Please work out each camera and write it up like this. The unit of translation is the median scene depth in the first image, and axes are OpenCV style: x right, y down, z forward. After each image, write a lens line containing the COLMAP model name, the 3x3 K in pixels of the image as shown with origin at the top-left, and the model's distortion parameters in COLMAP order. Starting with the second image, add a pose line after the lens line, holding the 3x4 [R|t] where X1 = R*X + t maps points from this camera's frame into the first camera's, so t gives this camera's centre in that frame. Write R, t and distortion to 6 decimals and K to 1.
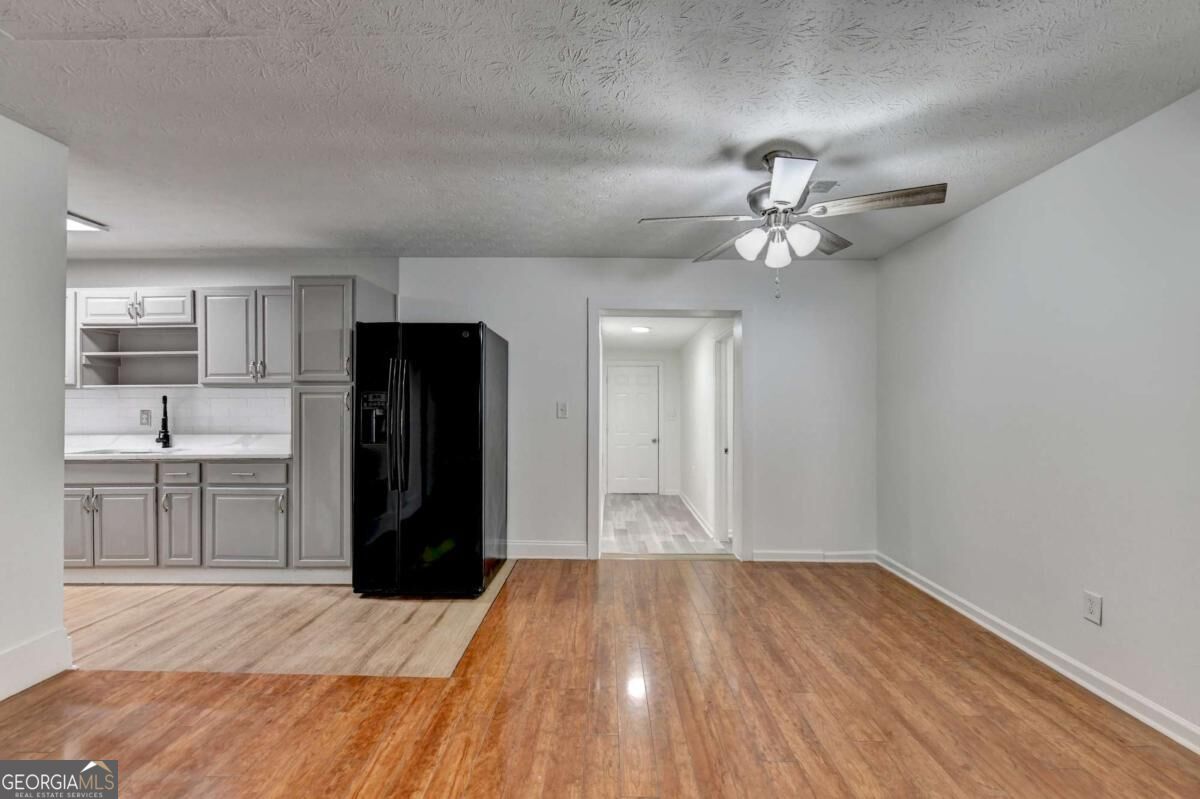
lens RADIAL K [[495.4, 0, 603.4], [0, 495.4, 404.3], [0, 0, 1]] dist [-0.001902, -0.000856]
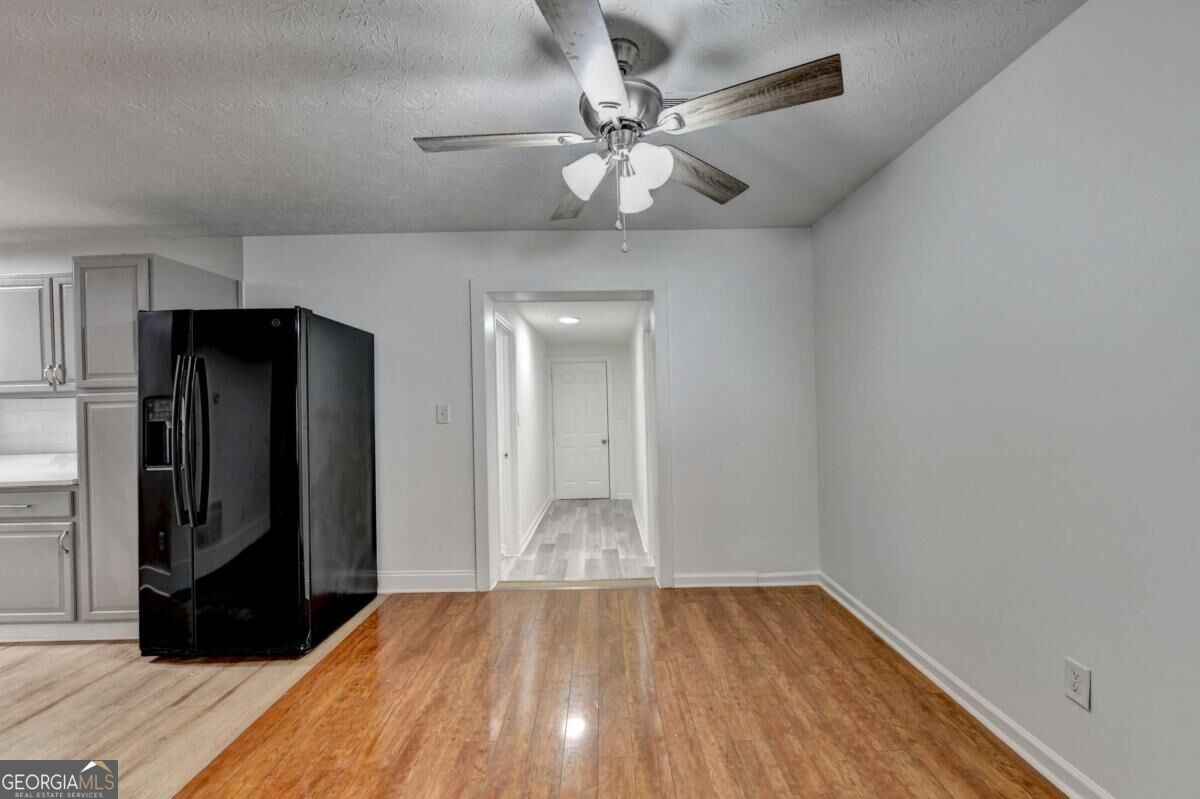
lens RADIAL K [[483.1, 0, 600.9], [0, 483.1, 403.9], [0, 0, 1]] dist [-0.002768, -0.000582]
pose [[0.999605, -0.026108, 0.010450, 0.227482], [0.026063, 0.999651, 0.004373, -0.002820], [-0.010560, -0.004099, 0.999936, 0.233694]]
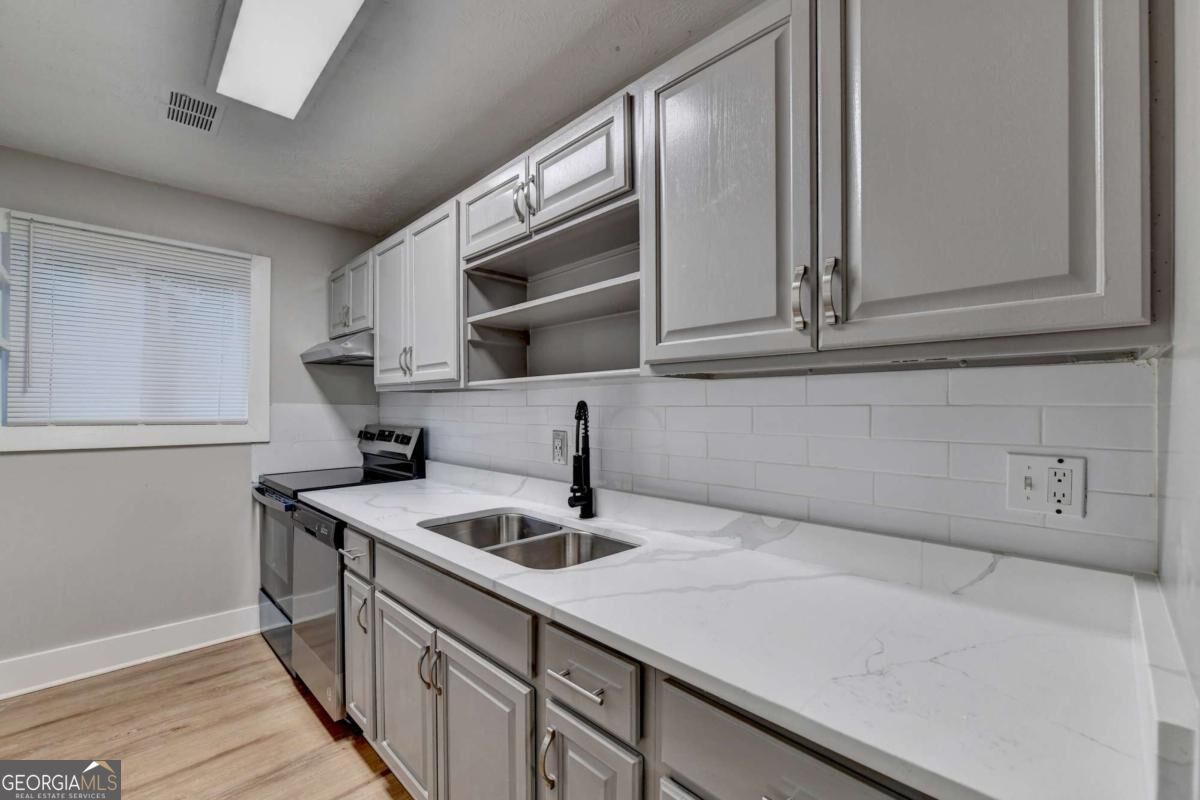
lens RADIAL K [[495.4, 0, 603.4], [0, 495.4, 404.8], [0, 0, 1]] dist [-0.001902, -0.000856]
pose [[0.707886, -0.001215, -0.706326, -0.711898], [-0.002913, 0.999985, -0.004640, -0.015243], [0.706321, 0.005342, 0.707872, 0.884851]]
